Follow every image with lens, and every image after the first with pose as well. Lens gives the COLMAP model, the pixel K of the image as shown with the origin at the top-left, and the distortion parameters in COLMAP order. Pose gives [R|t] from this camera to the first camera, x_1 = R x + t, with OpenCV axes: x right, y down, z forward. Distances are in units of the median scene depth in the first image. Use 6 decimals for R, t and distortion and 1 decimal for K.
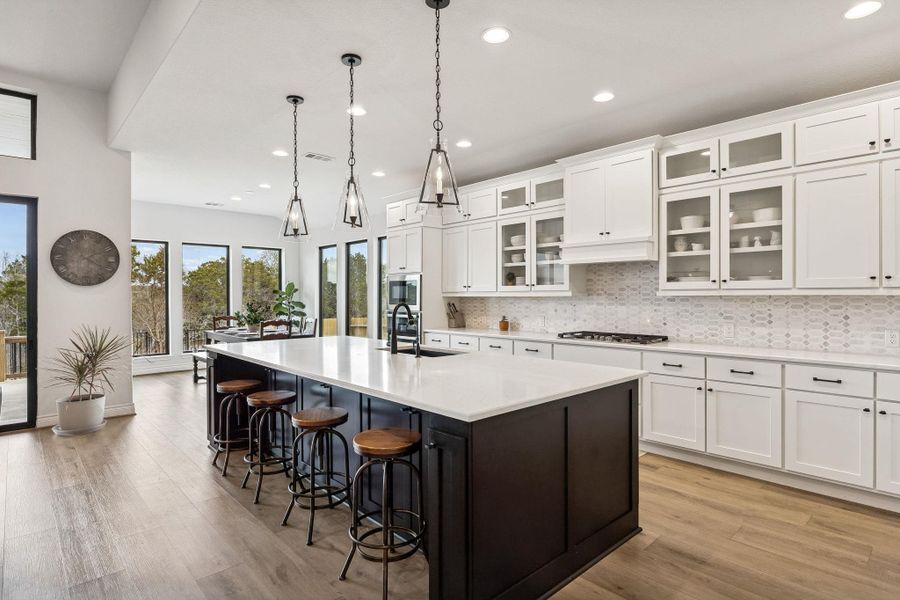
lens RADIAL K [[473.7, 0, 454.6], [0, 473.7, 297.6], [0, 0, 1]] dist [-0.010847, 0.000034]
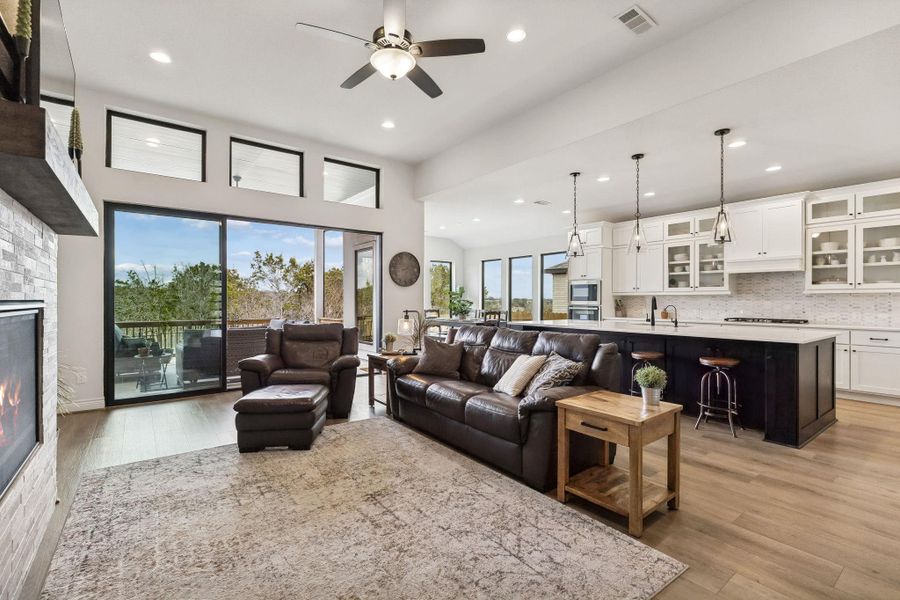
lens RADIAL K [[408.1, 0, 451.6], [0, 408.1, 299.0], [0, 0, 1]] dist [0.000891, 0.000585]
pose [[0.995800, 0.005434, -0.091399, -0.525359], [-0.005997, 0.999965, -0.005881, 0.025386], [0.091363, 0.006405, 0.995797, -0.388517]]
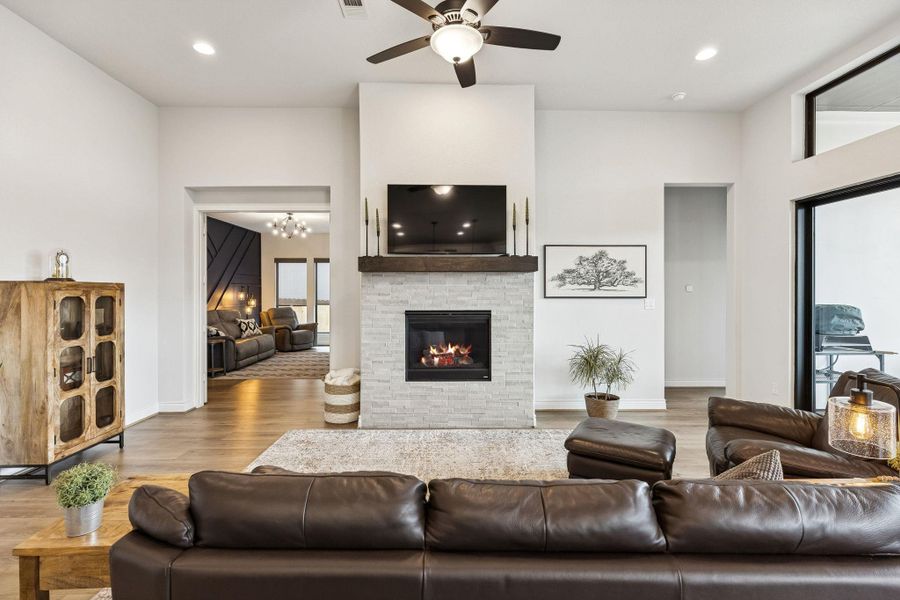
lens RADIAL K [[408.1, 0, 449.9], [0, 408.1, 293.1], [0, 0, 1]] dist [0.000891, 0.000585]
pose [[-0.665773, 0.006511, -0.746126, -0.282054], [0.000591, 0.999966, 0.008198, -0.017776], [0.746154, 0.005017, -0.665754, 0.535697]]
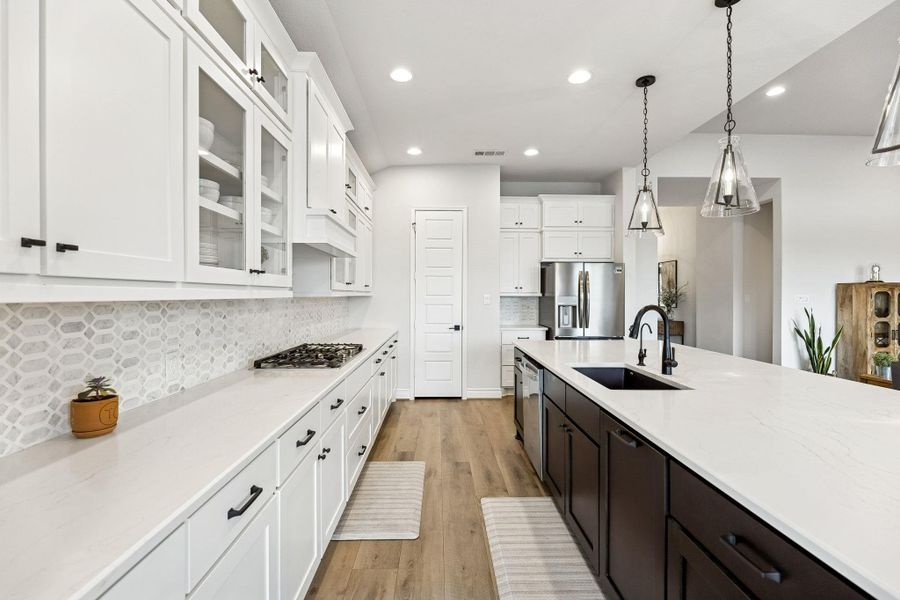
lens RADIAL K [[408.1, 0, 454.0], [0, 408.1, 292.7], [0, 0, 1]] dist [0.000891, 0.000585]
pose [[-0.750692, 0.007499, 0.660609, -0.229338], [0.005888, 0.999972, -0.004660, -0.005736], [-0.660626, 0.000391, -0.750715, 1.241340]]
